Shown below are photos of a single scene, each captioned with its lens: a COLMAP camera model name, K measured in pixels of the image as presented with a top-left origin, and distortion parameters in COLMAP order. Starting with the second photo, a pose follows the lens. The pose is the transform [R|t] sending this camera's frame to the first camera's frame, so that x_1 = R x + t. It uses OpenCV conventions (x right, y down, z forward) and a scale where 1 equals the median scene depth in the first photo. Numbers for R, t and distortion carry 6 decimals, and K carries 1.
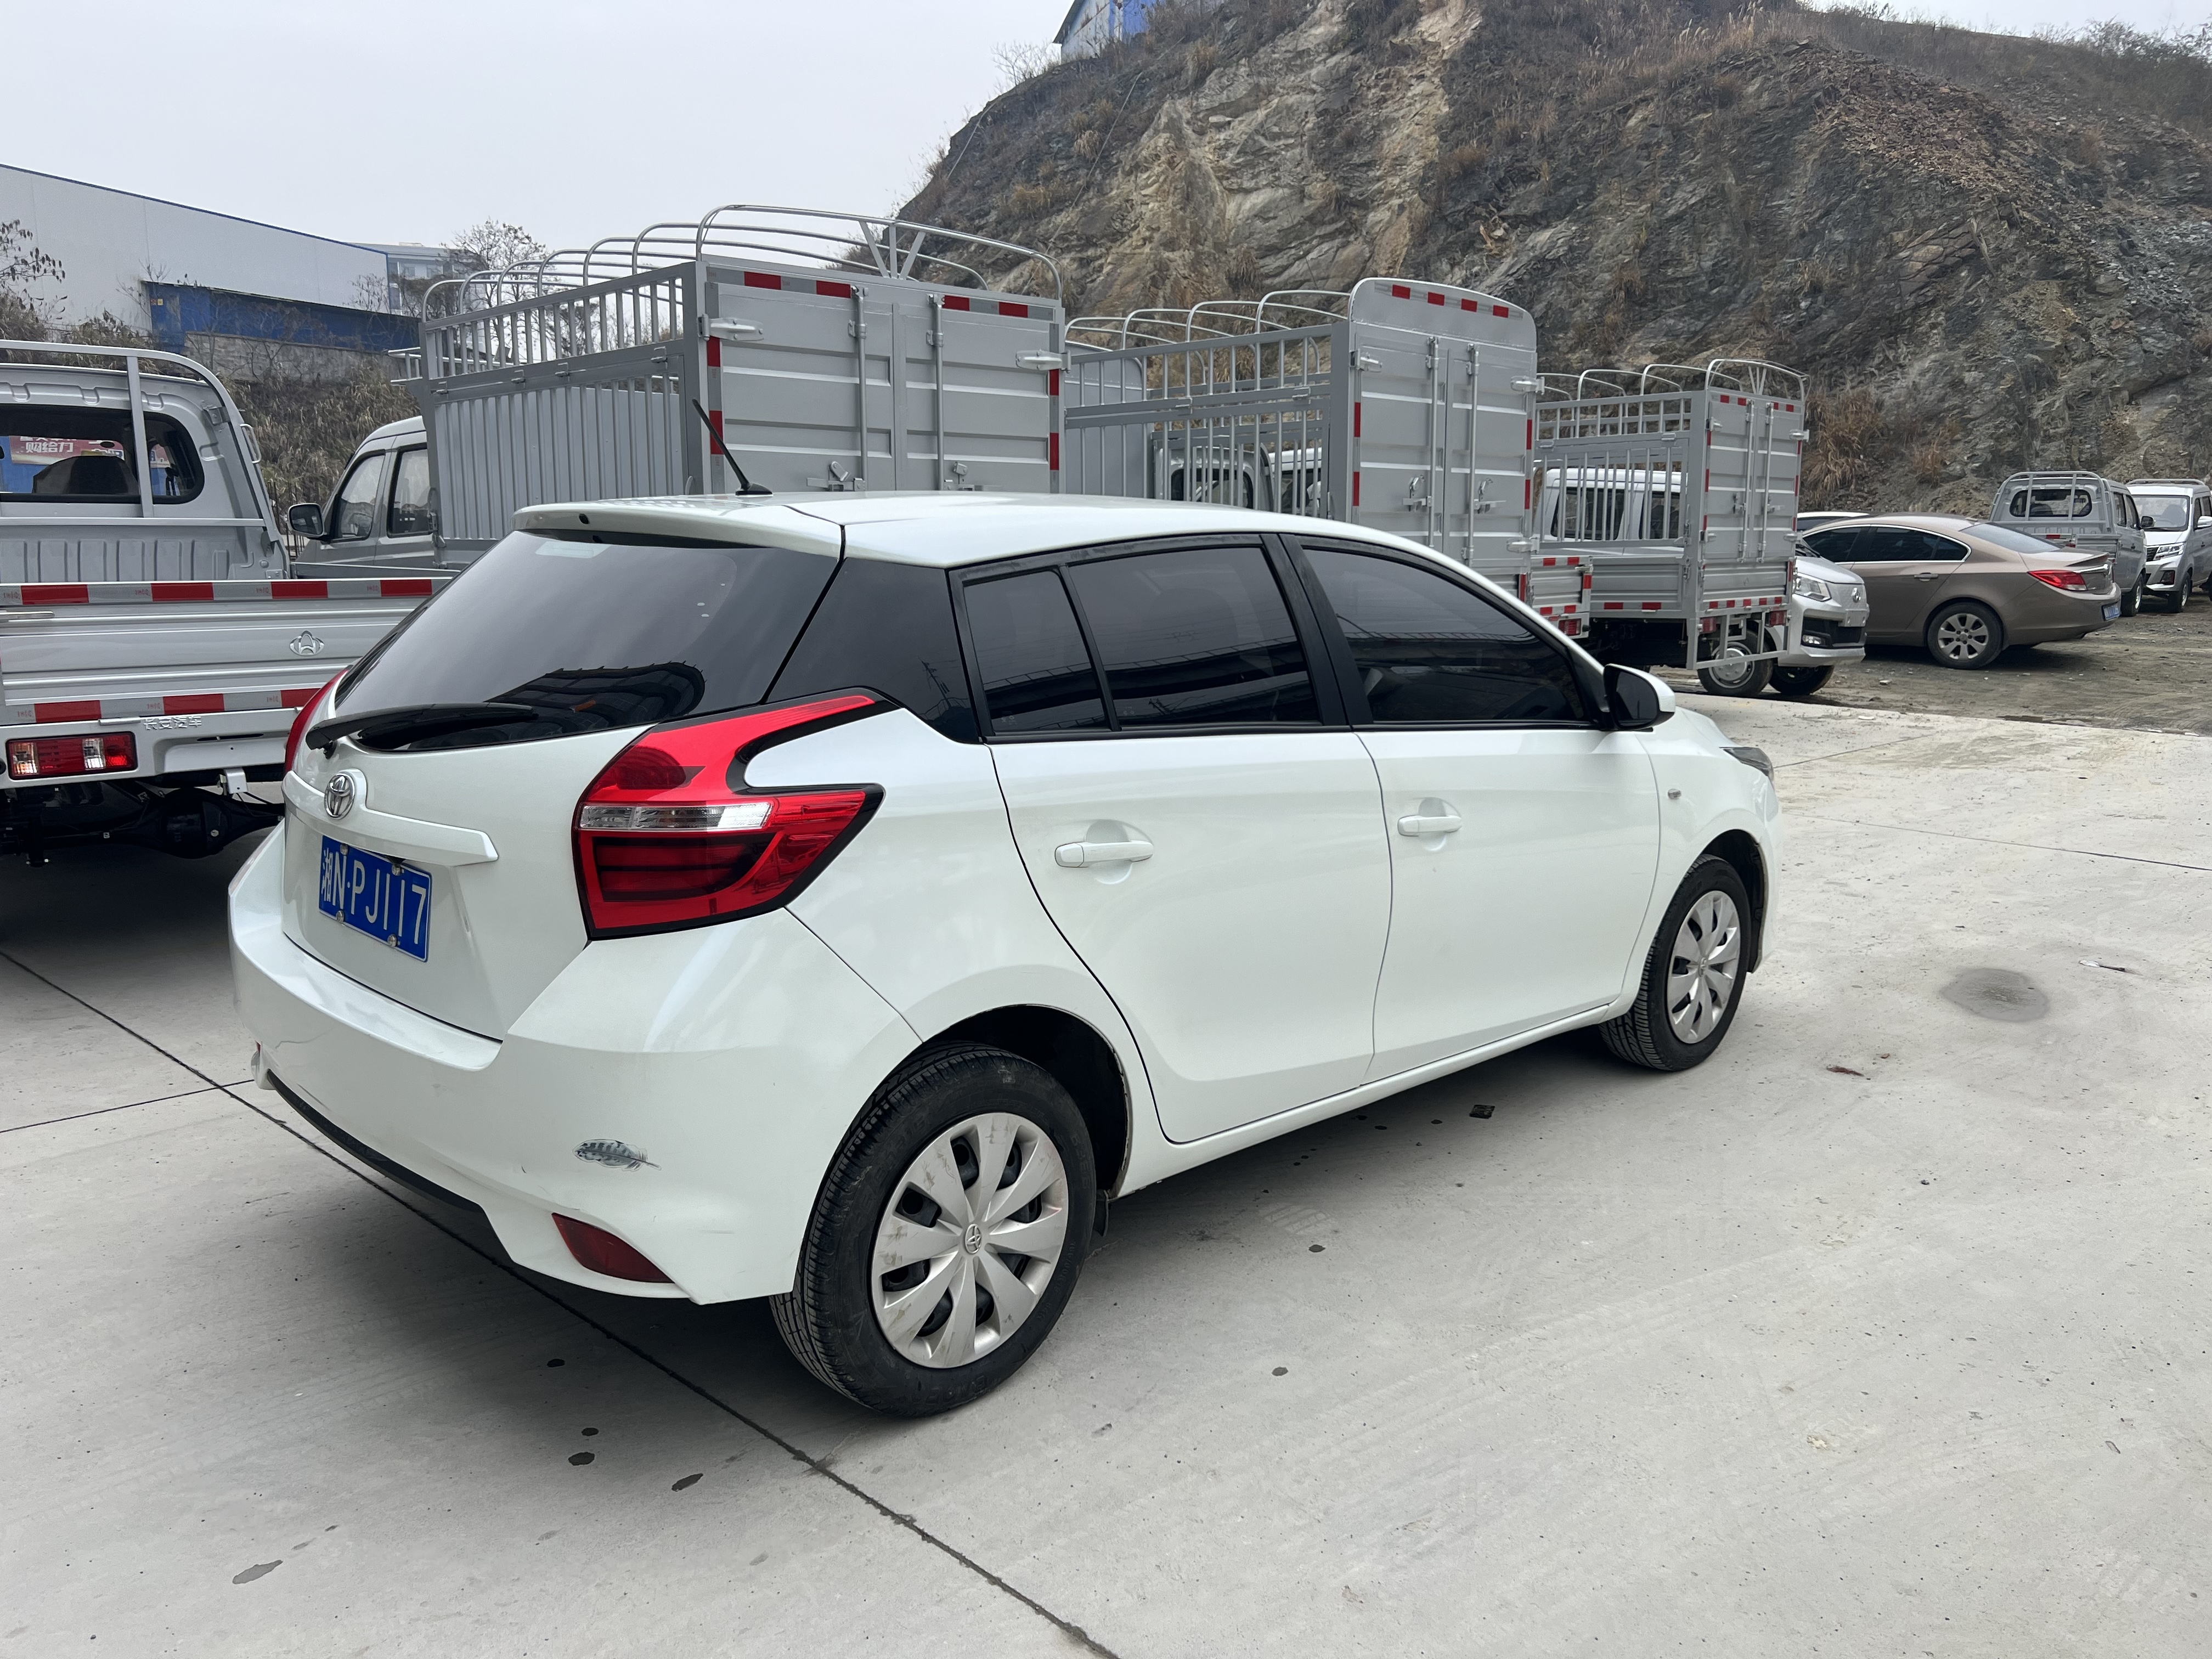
lens RADIAL K [[1667.8, 0, 1102.9], [0, 1667.8, 841.3], [0, 0, 1]] dist [0.049946, -0.053947]
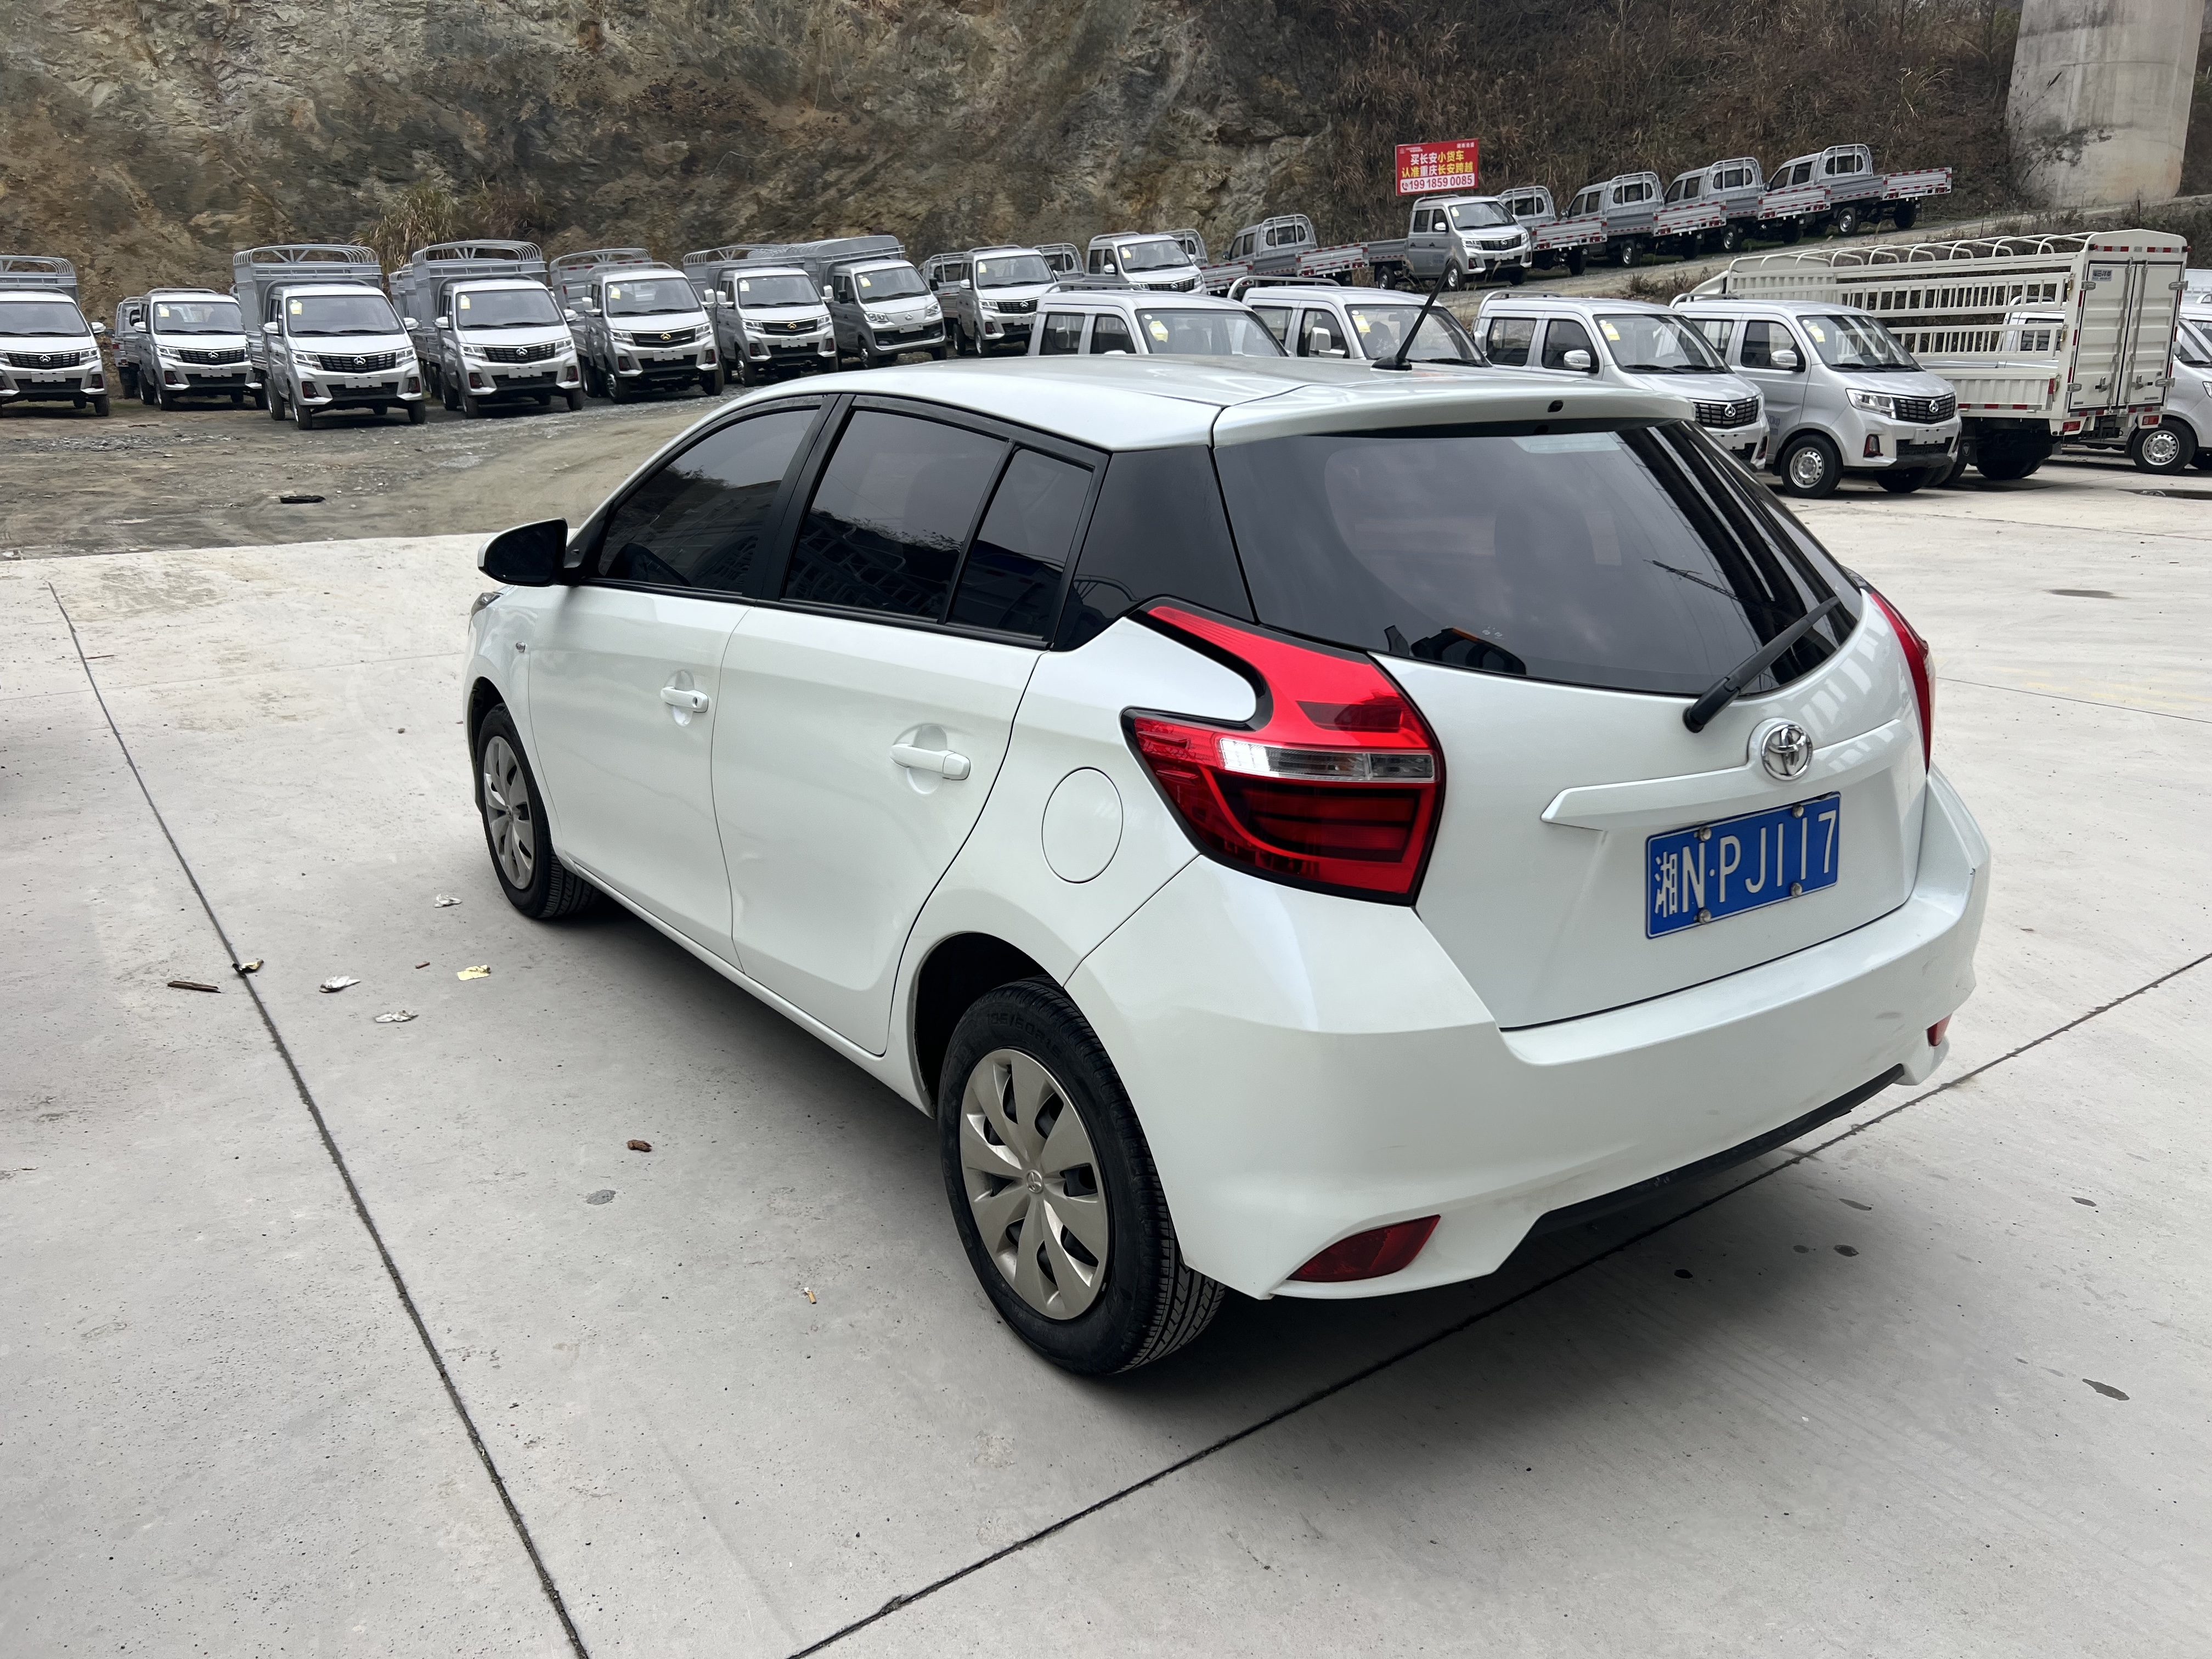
lens RADIAL K [[1667.8, 0, 1097.2], [0, 1667.8, 835.2], [0, 0, 1]] dist [0.049946, -0.053947]
pose [[0.170904, -0.292882, 0.940751, -0.142012], [0.188984, 0.946814, 0.260438, -0.029417], [-0.966994, 0.133277, 0.217164, 0.124310]]
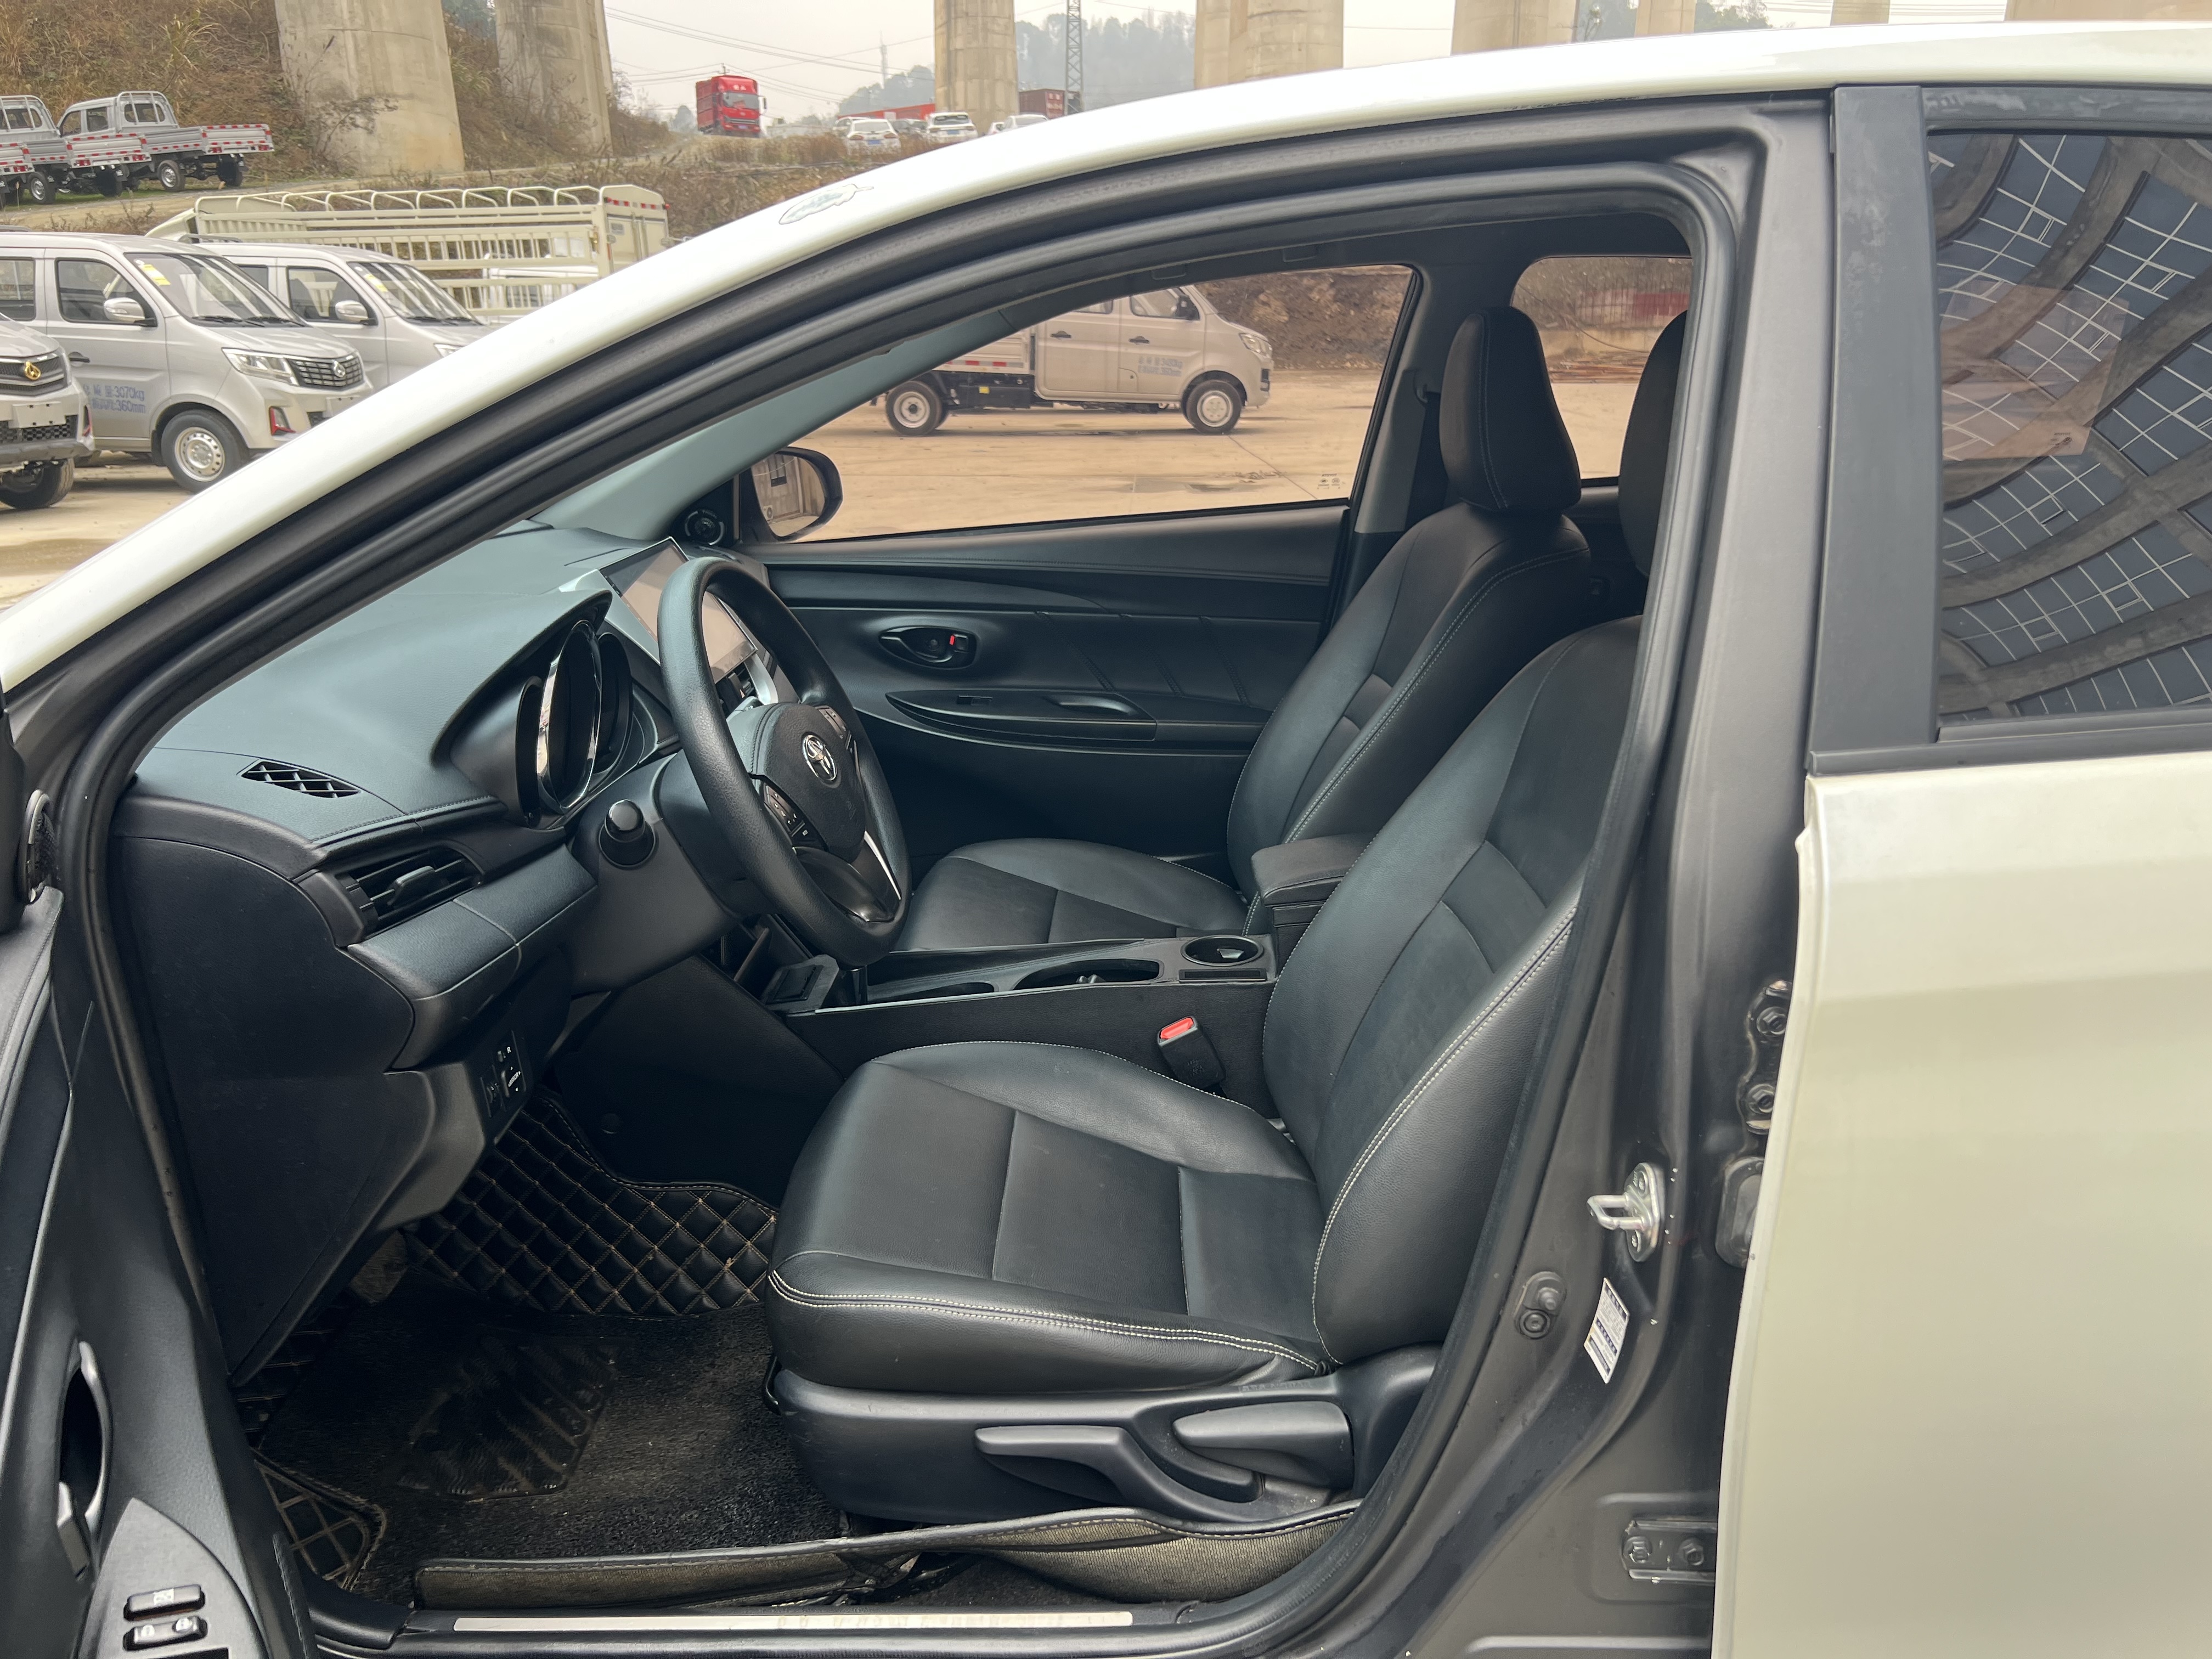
lens RADIAL K [[1667.8, 0, 1106.5], [0, 1667.8, 844.5], [0, 0, 1]] dist [0.049946, -0.053947]
pose [[-0.691940, -0.227424, 0.685199, -0.037834], [0.135312, 0.891417, 0.432512, -0.035304], [-0.709162, 0.391988, -0.586034, 0.208468]]
